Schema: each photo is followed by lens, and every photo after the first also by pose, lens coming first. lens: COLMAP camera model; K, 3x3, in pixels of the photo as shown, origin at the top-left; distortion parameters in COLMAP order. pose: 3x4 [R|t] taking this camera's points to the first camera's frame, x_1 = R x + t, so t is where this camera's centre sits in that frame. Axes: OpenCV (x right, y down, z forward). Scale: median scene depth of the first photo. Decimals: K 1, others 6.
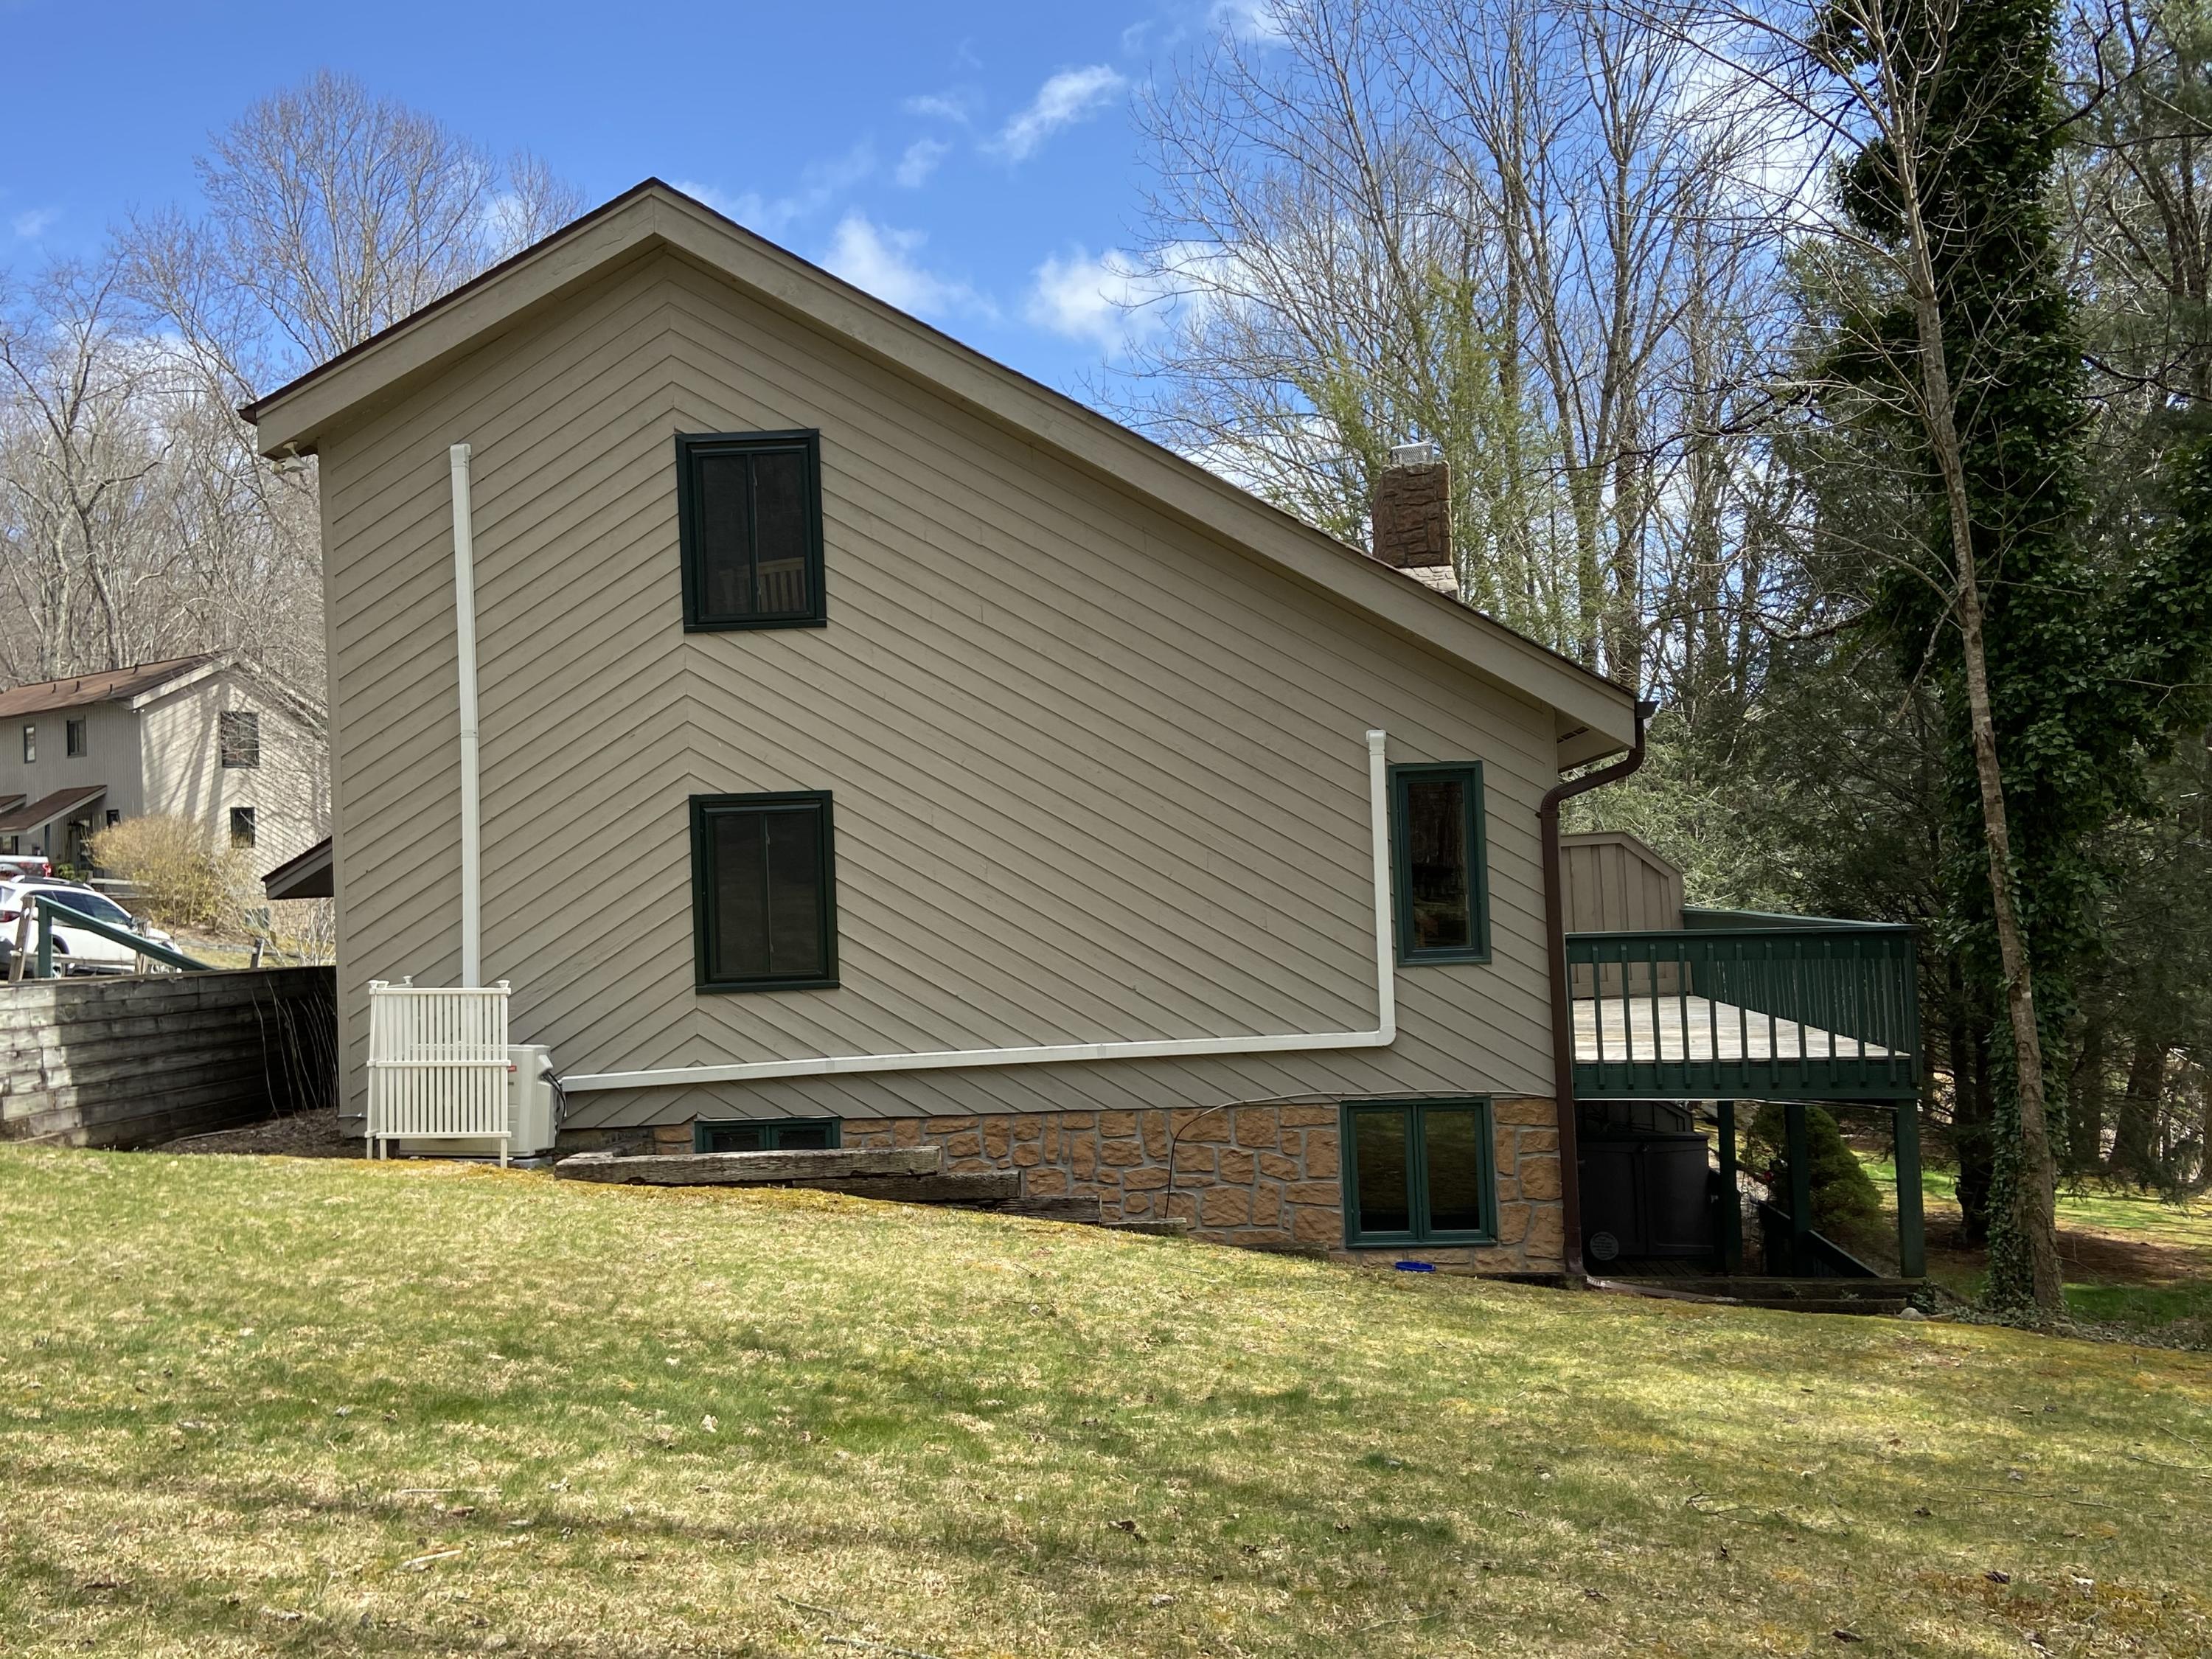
lens RADIAL K [[2096.9, 0, 1106.0], [0, 2096.9, 829.5], [0, 0, 1]] dist [0.061356, -0.002279]
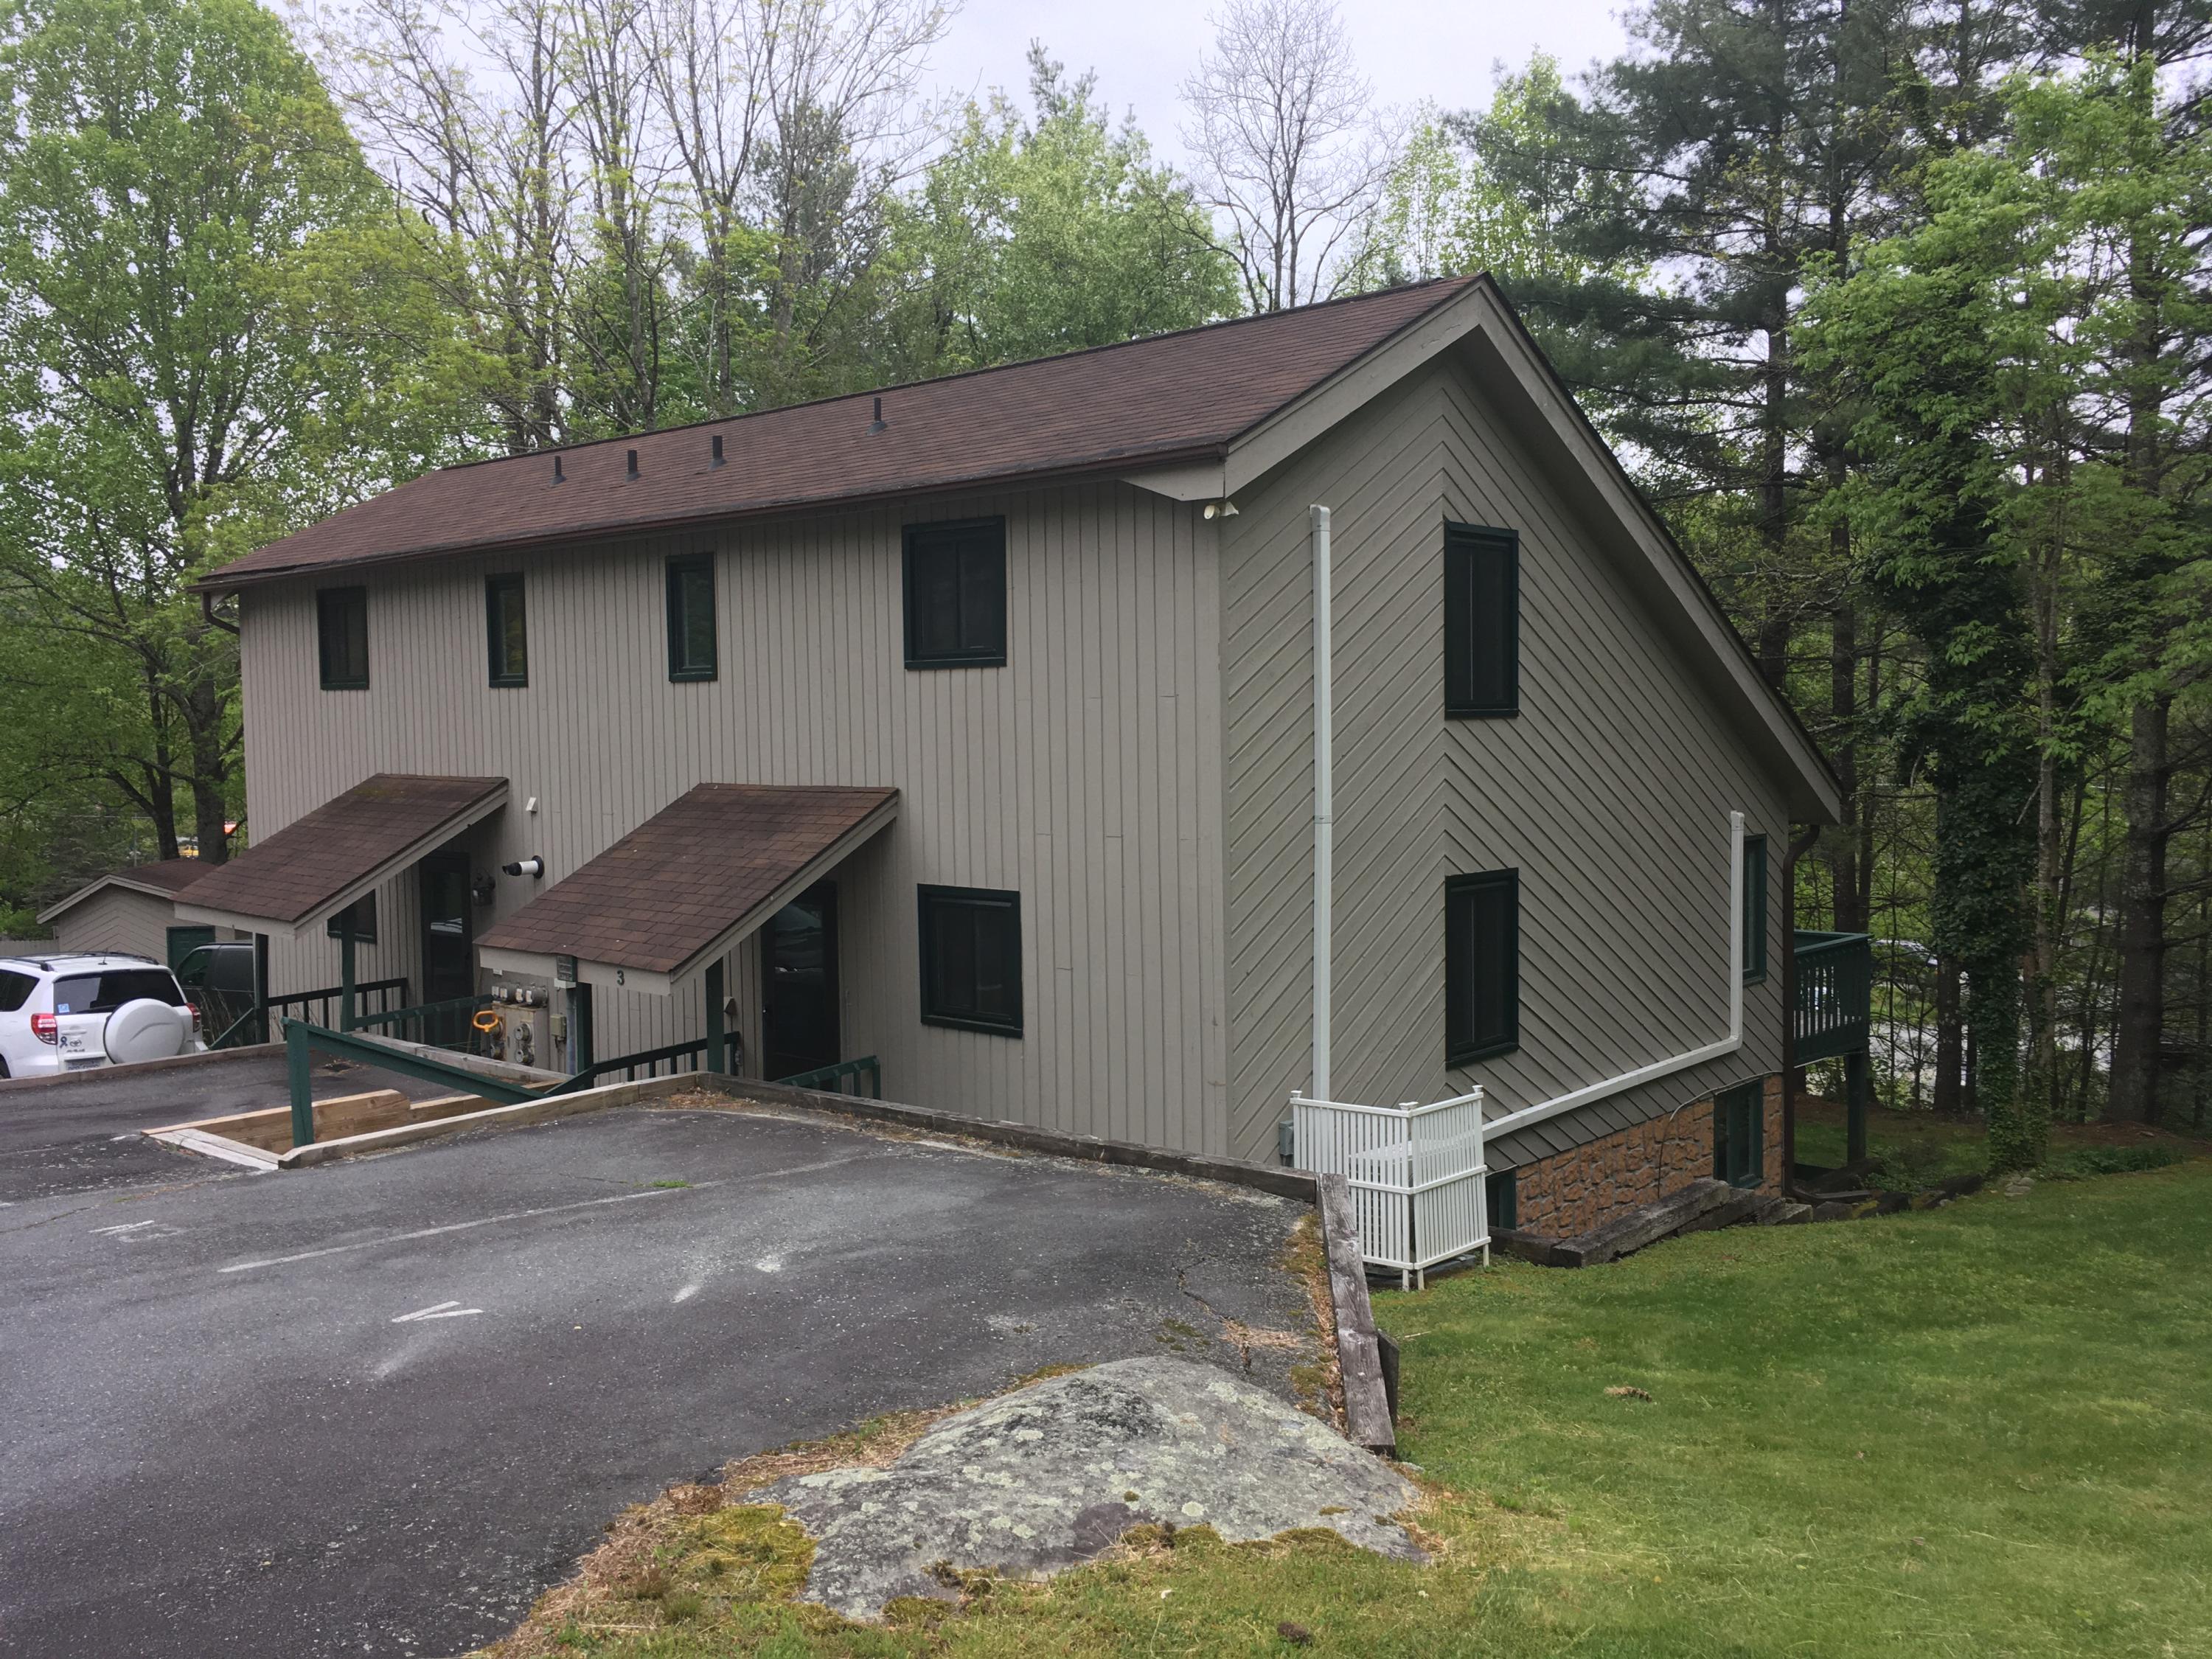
lens RADIAL K [[1868.0, 0, 1106.0], [0, 1868.0, 829.5], [0, 0, 1]] dist [0.010809, -0.000227]
pose [[0.630111, -0.017640, 0.776305, -1.009459], [-0.019178, 0.999083, 0.038269, -0.071551], [-0.776268, -0.039002, 0.629195, 0.559351]]
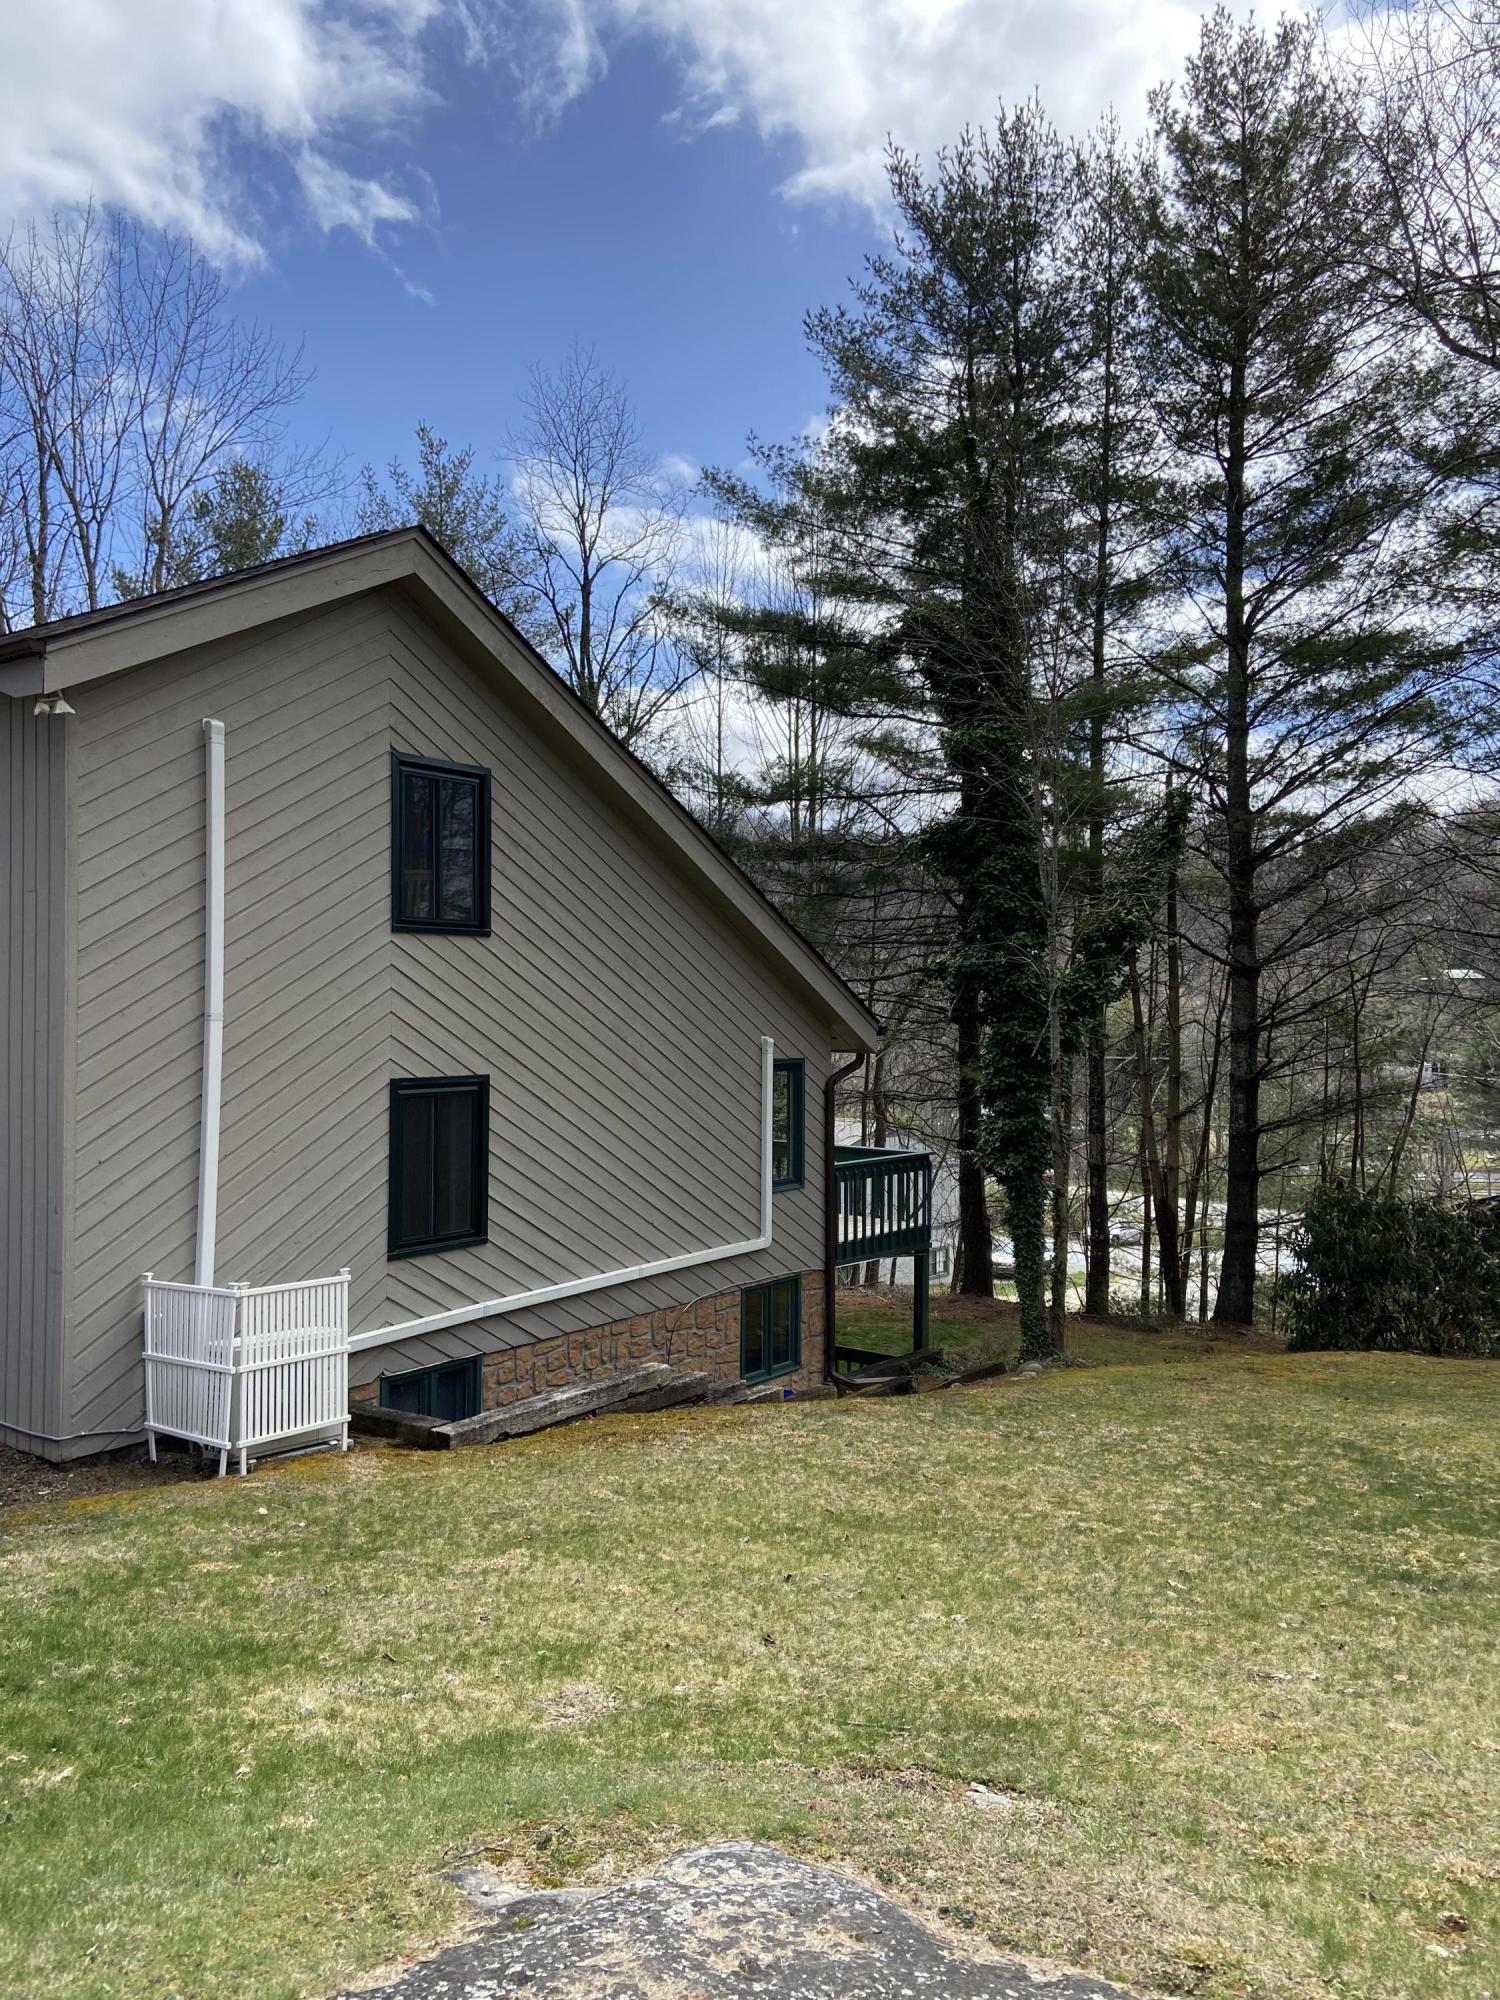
lens RADIAL K [[1489.7, 0, 756.6], [0, 1489.7, 988.0], [0, 0, 1]] dist [0.123494, -0.149284]
pose [[0.557450, 0.047798, 0.828833, -0.746905], [-0.035026, 0.998806, -0.034042, -0.044270], [-0.829471, -0.010054, 0.558459, 0.403825]]
